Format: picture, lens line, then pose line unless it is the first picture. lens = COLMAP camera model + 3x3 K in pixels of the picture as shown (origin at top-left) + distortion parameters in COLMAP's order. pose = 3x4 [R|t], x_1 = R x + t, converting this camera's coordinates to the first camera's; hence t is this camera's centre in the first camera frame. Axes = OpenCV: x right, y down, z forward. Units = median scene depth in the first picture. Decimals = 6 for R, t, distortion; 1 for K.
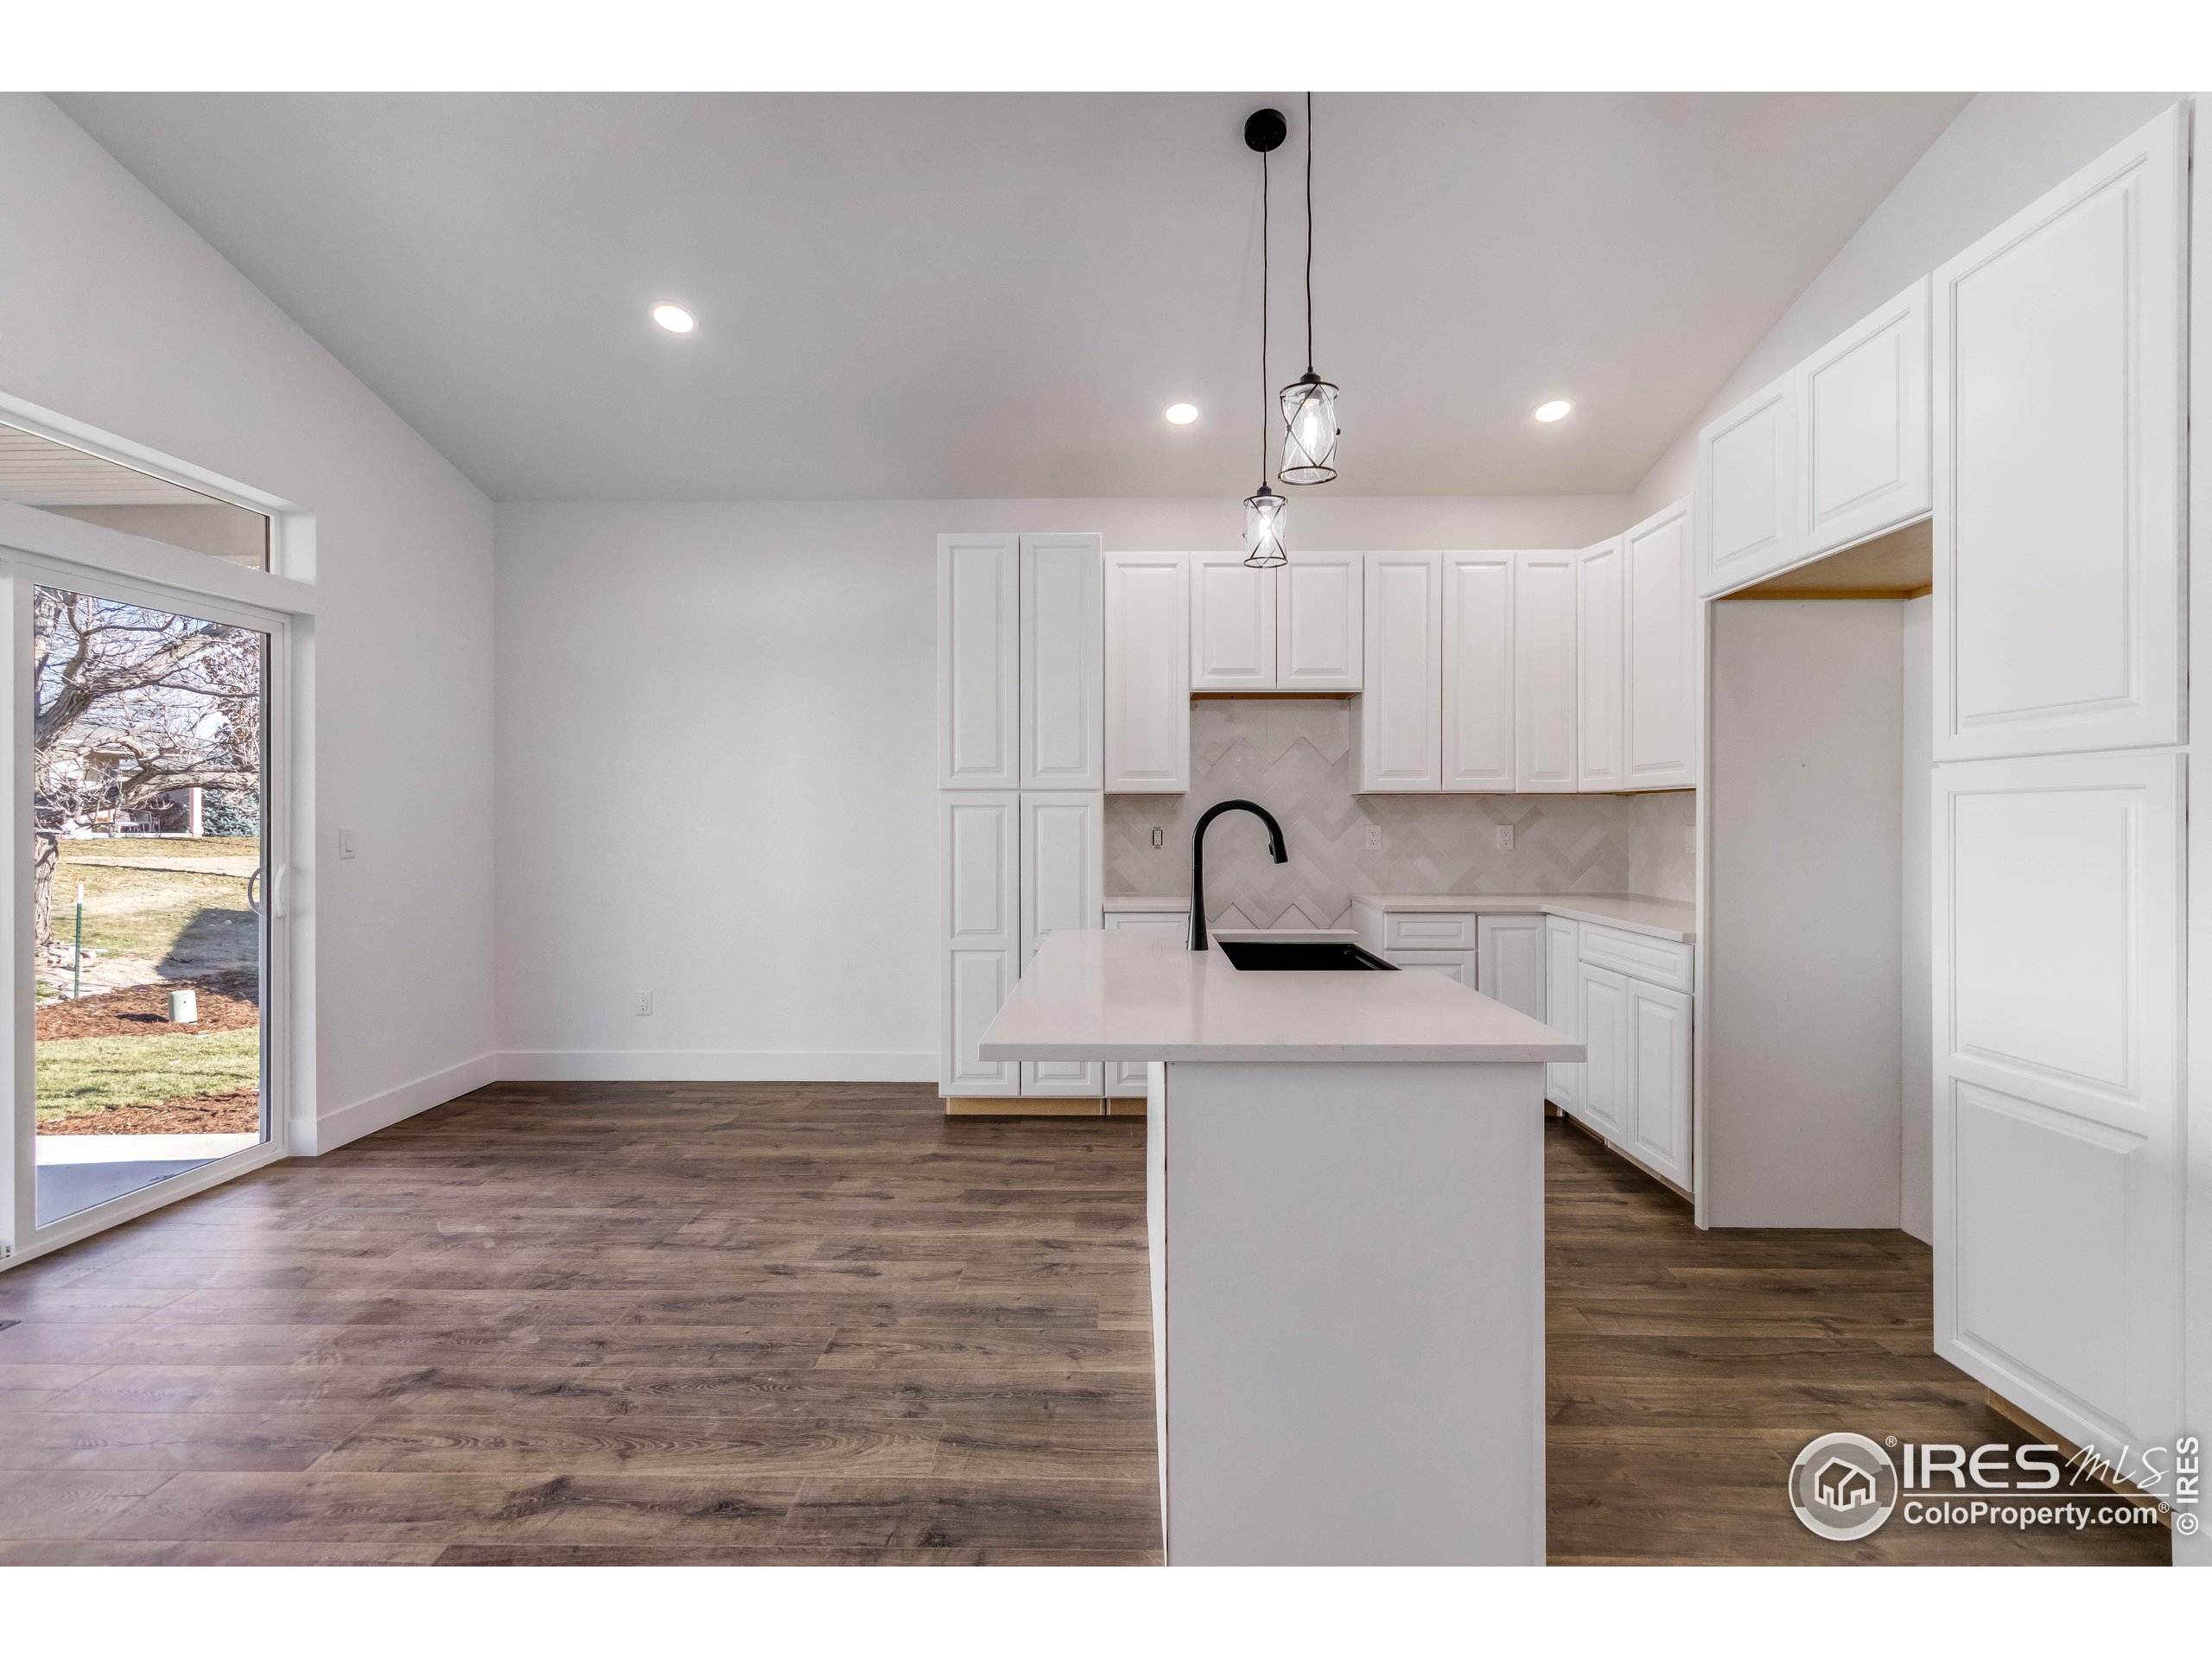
lens RADIAL K [[1036.7, 0, 1103.9], [0, 1036.7, 820.4], [0, 0, 1]] dist [0.002218, 0.000077]
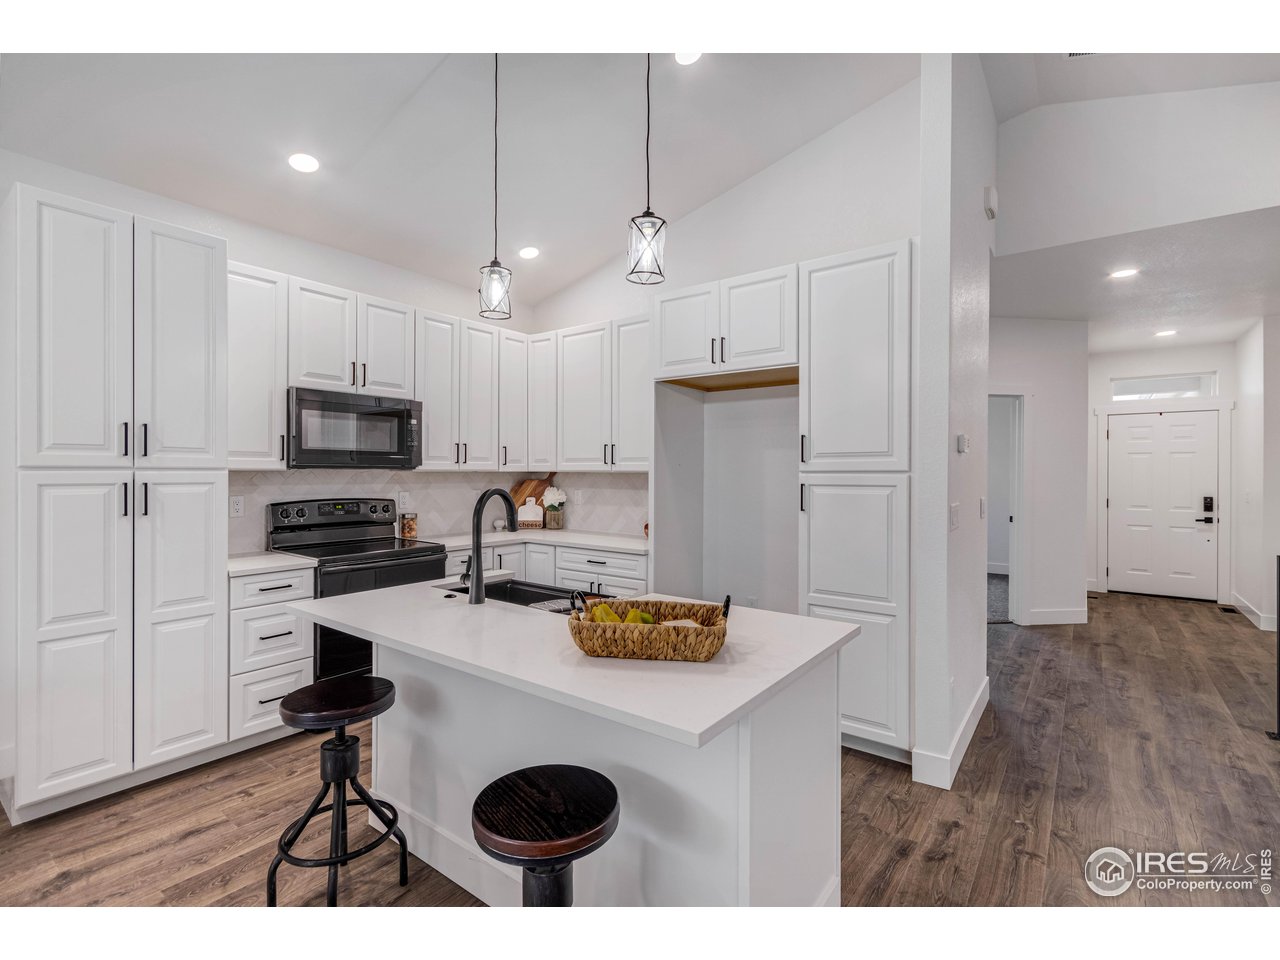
lens RADIAL K [[599.9, 0, 638.9], [0, 599.9, 474.3], [0, 0, 1]] dist [0.002218, 0.000077]
pose [[0.588881, -0.000159, 0.808220, -0.319349], [-0.003254, 0.999991, 0.002568, -0.031987], [-0.808213, -0.004142, 0.588876, 0.310263]]
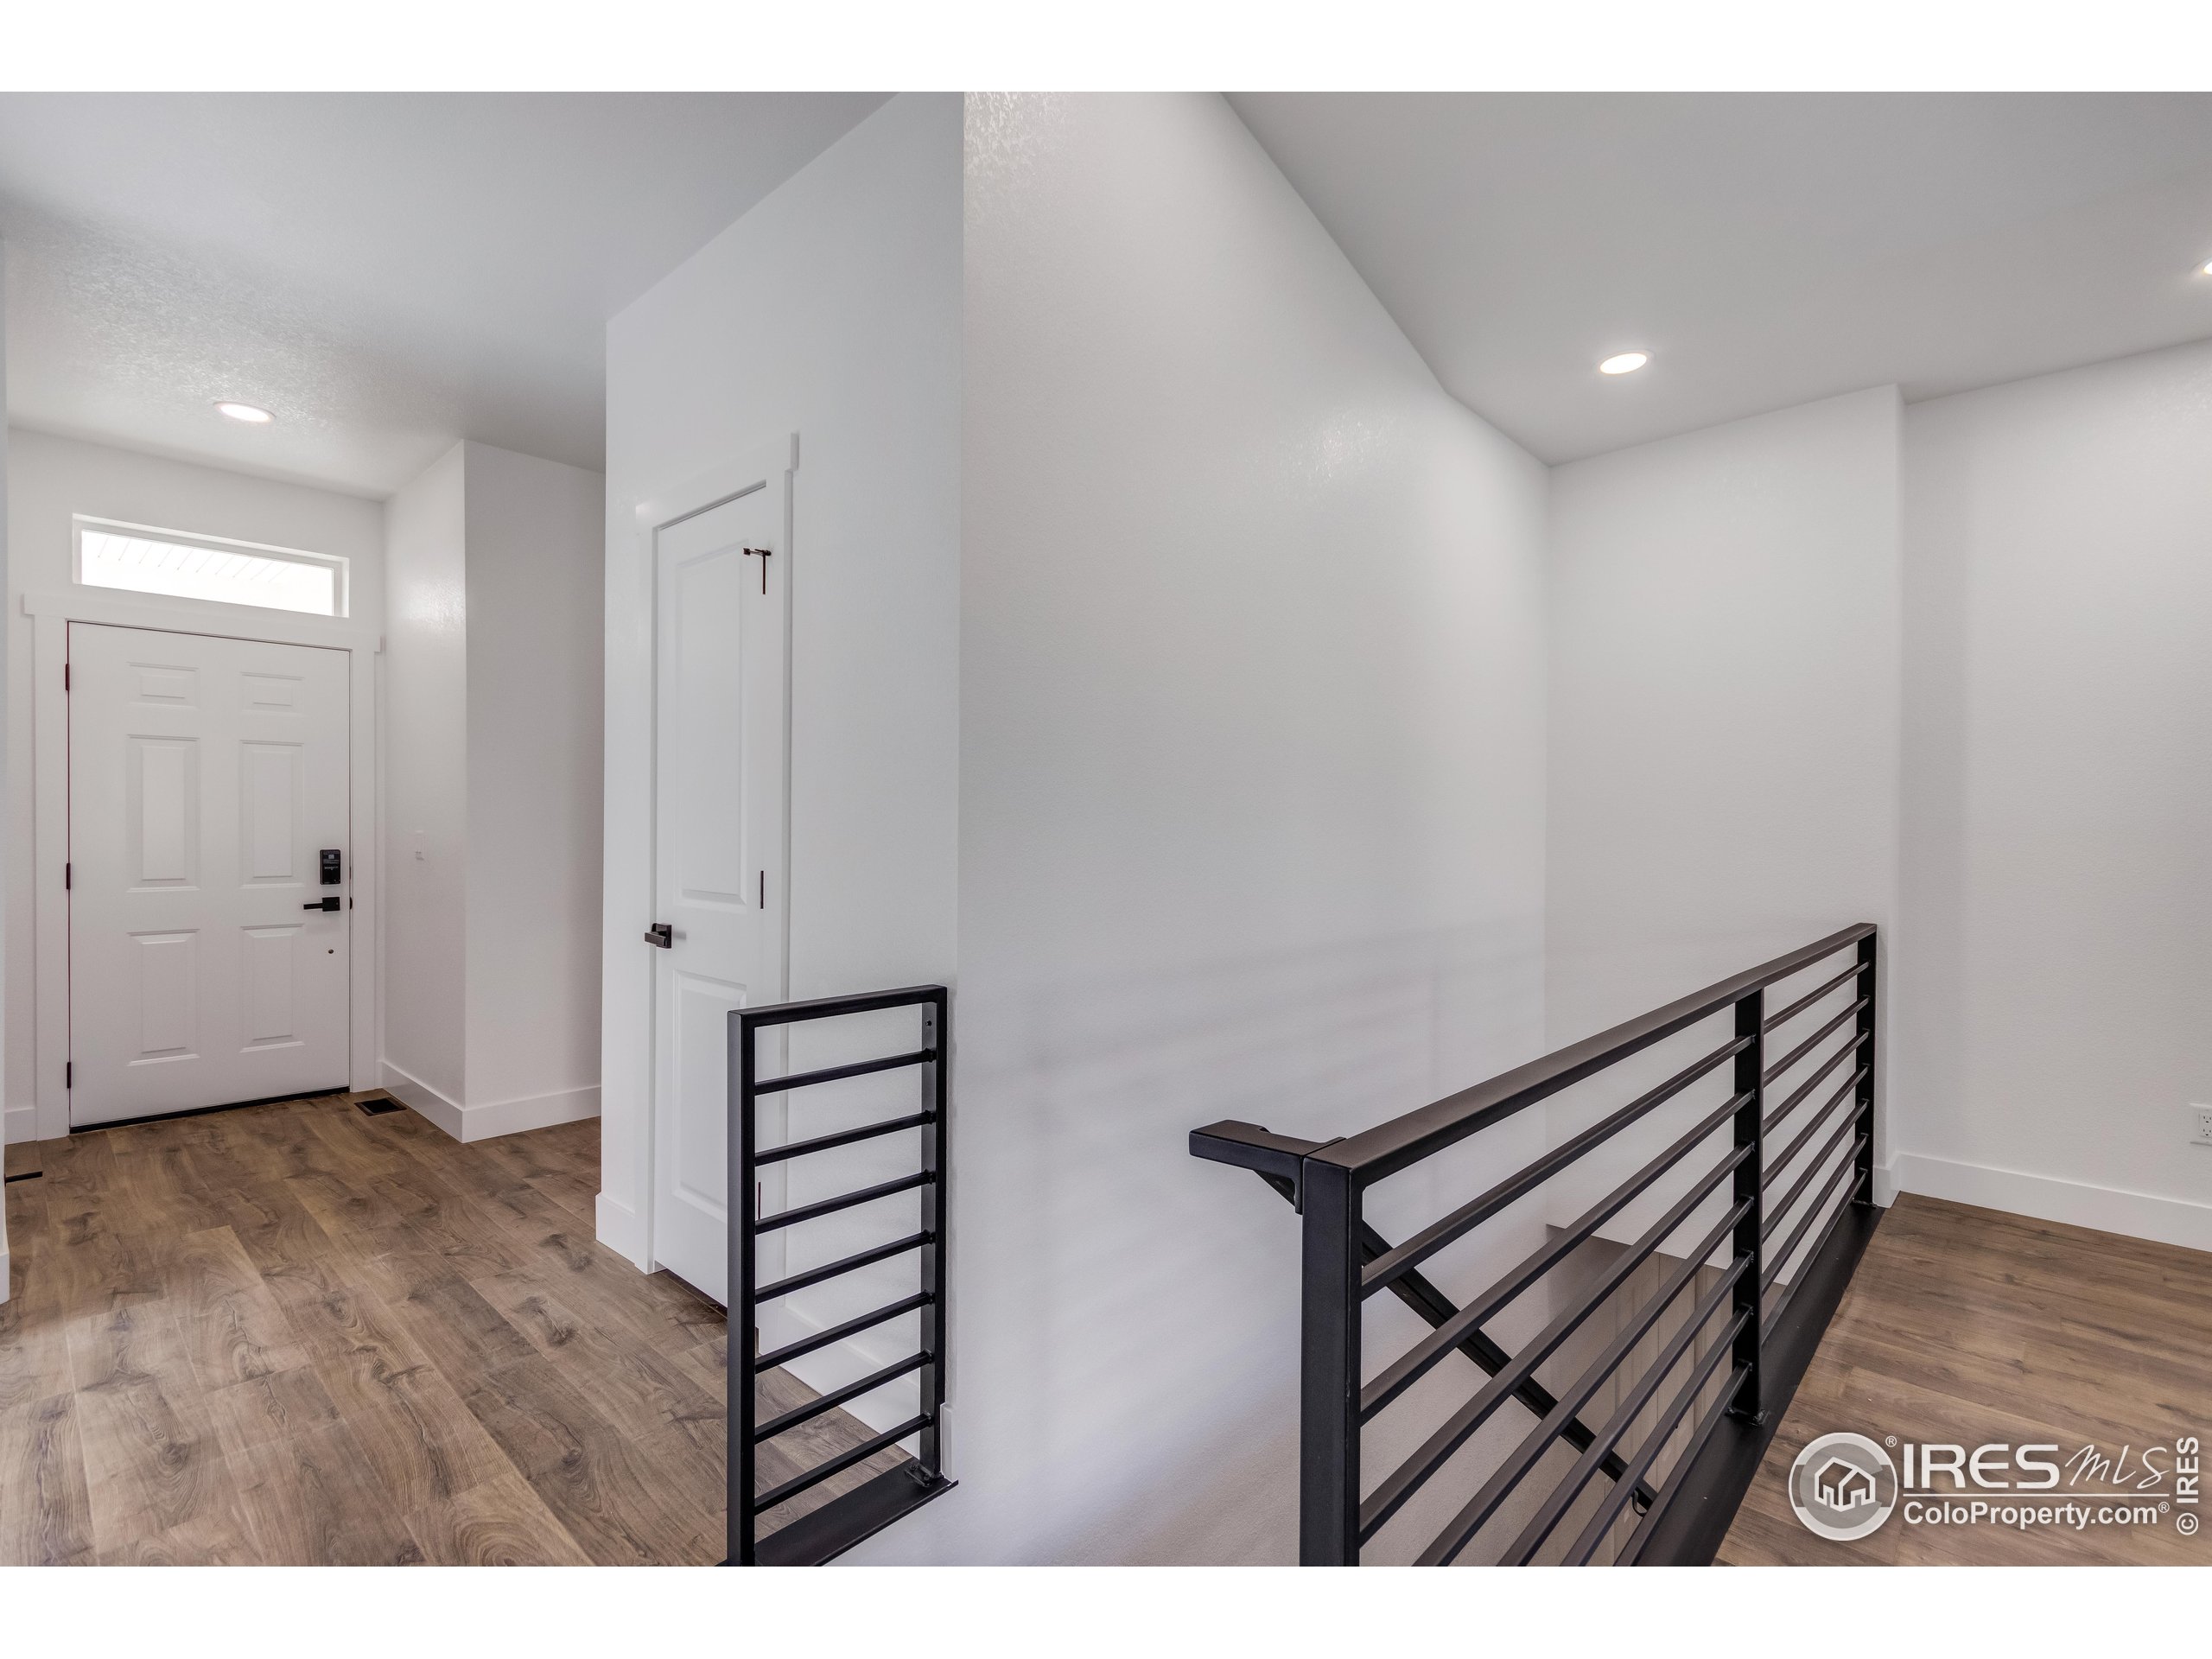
lens RADIAL K [[1036.7, 0, 1109.8], [0, 1036.7, 838.7], [0, 0, 1]] dist [0.002218, 0.000077]
pose [[-0.742576, -0.011196, 0.669668, 0.513833], [-0.006322, 0.999933, 0.009707, 0.001065], [-0.669732, 0.002974, -0.742597, 0.311125]]
